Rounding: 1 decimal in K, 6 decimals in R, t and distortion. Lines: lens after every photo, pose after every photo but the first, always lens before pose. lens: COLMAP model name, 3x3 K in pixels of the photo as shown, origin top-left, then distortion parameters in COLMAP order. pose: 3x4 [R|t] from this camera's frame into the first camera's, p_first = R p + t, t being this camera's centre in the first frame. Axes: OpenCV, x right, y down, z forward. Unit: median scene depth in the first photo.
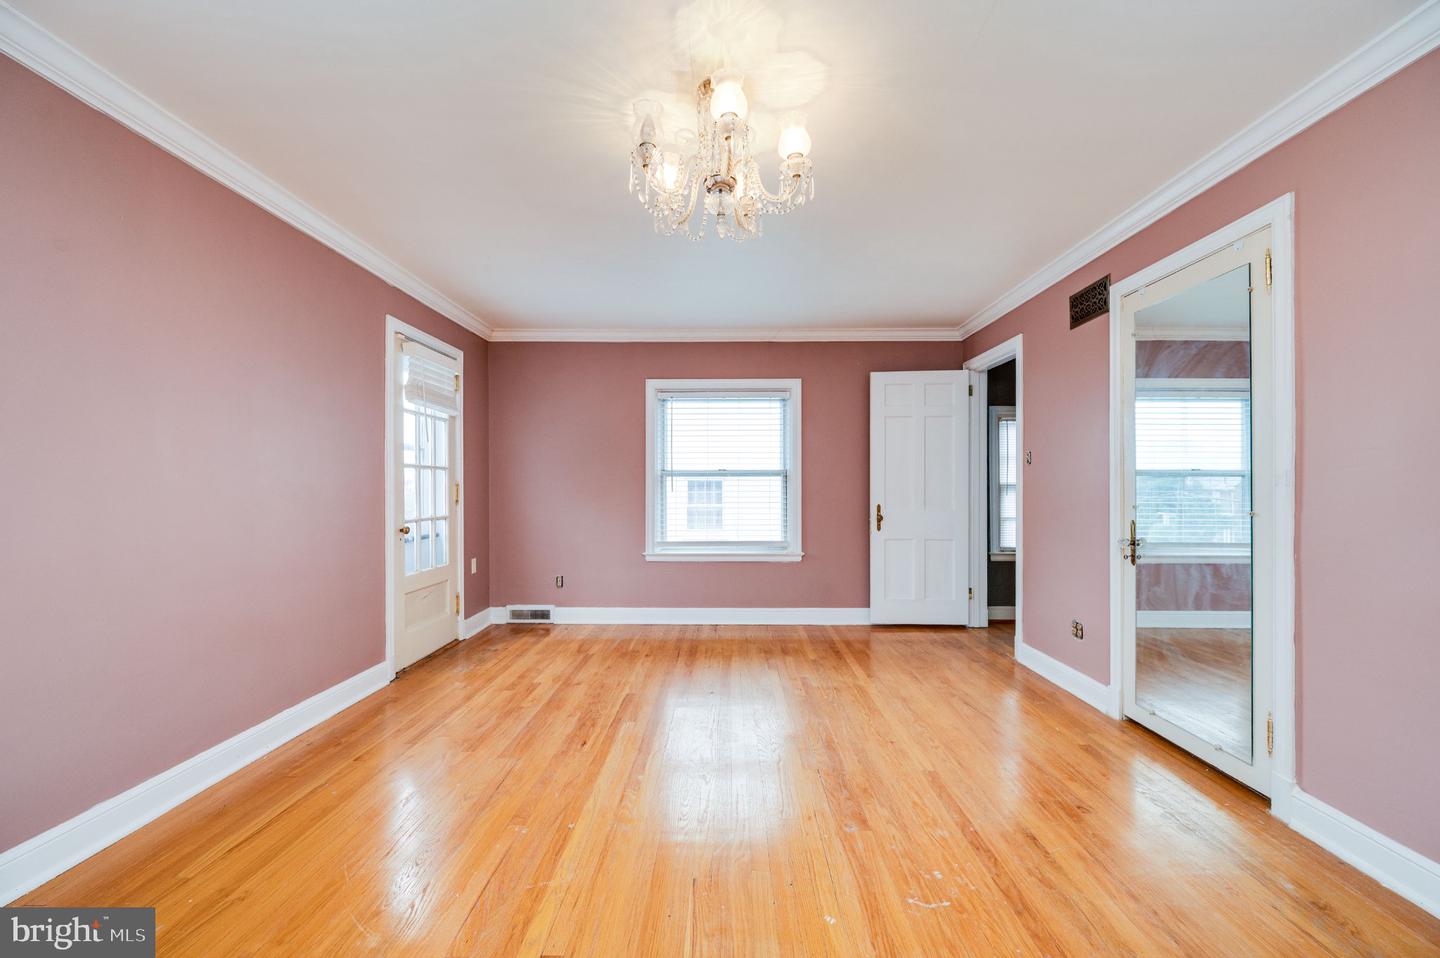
lens RADIAL K [[588.0, 0, 712.0], [0, 588.0, 480.4], [0, 0, 1]] dist [0.000778, -0.000021]
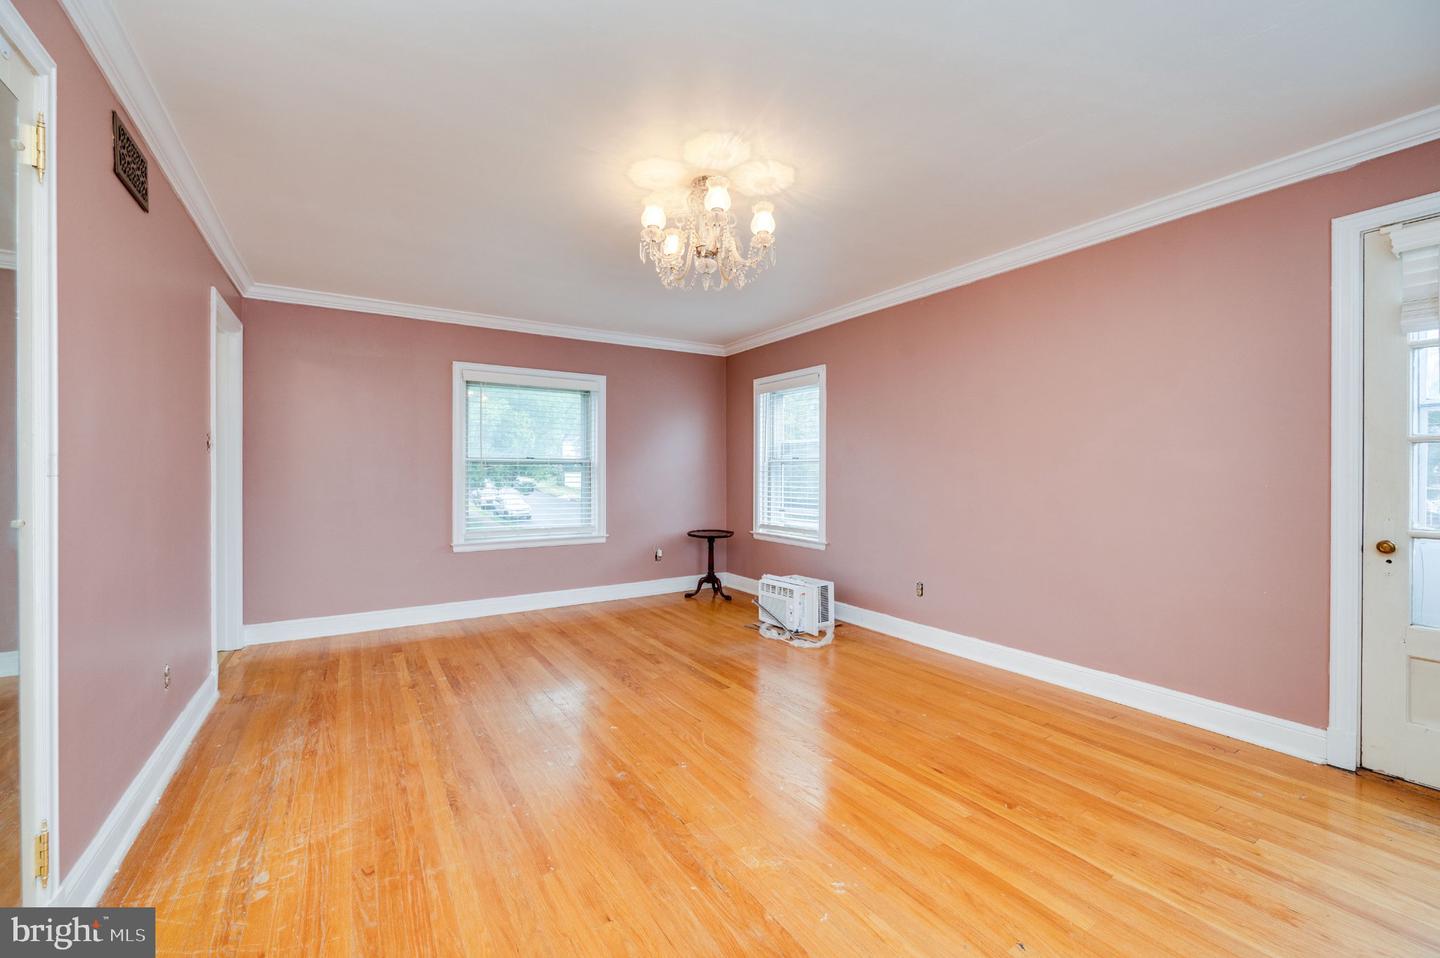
lens RADIAL K [[588.5, 0, 729.6], [0, 588.5, 488.4], [0, 0, 1]] dist [0.000491, -0.000340]
pose [[-0.818972, 0.016151, -0.573606, 0.715615], [0.008121, 0.999830, 0.016557, 0.014767], [0.573776, 0.008902, -0.818964, 2.064296]]
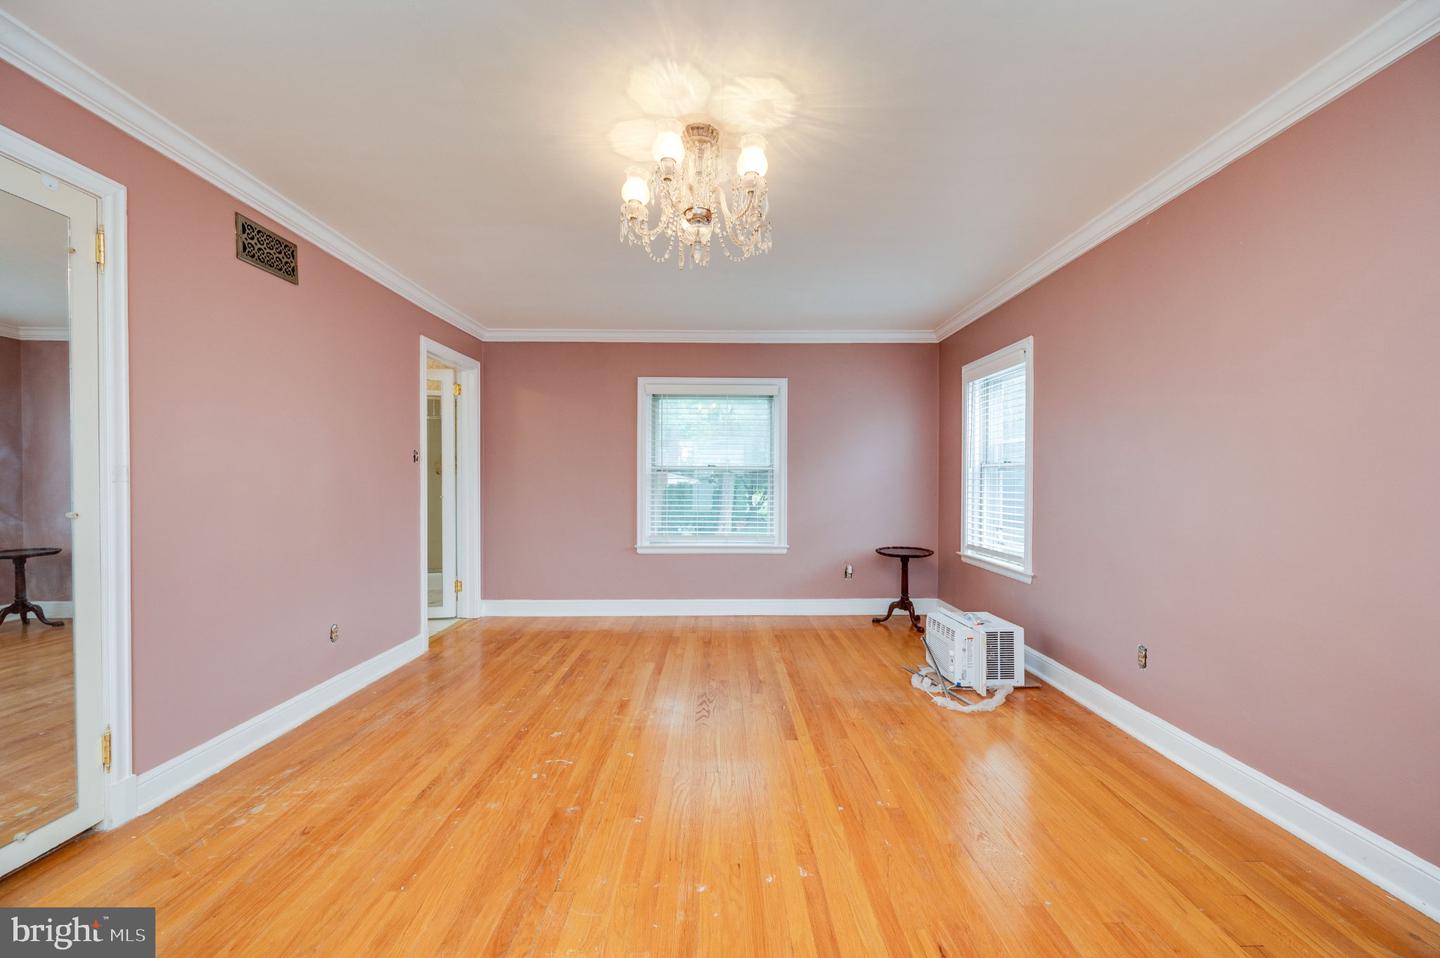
lens RADIAL K [[588.5, 0, 729.6], [0, 588.5, 488.4], [0, 0, 1]] dist [0.000491, -0.000340]
pose [[-0.998509, -0.000448, -0.054590, 0.015144], [-0.000485, 1.000000, 0.000651, 0.018069], [0.054590, 0.000677, -0.998509, 2.069522]]
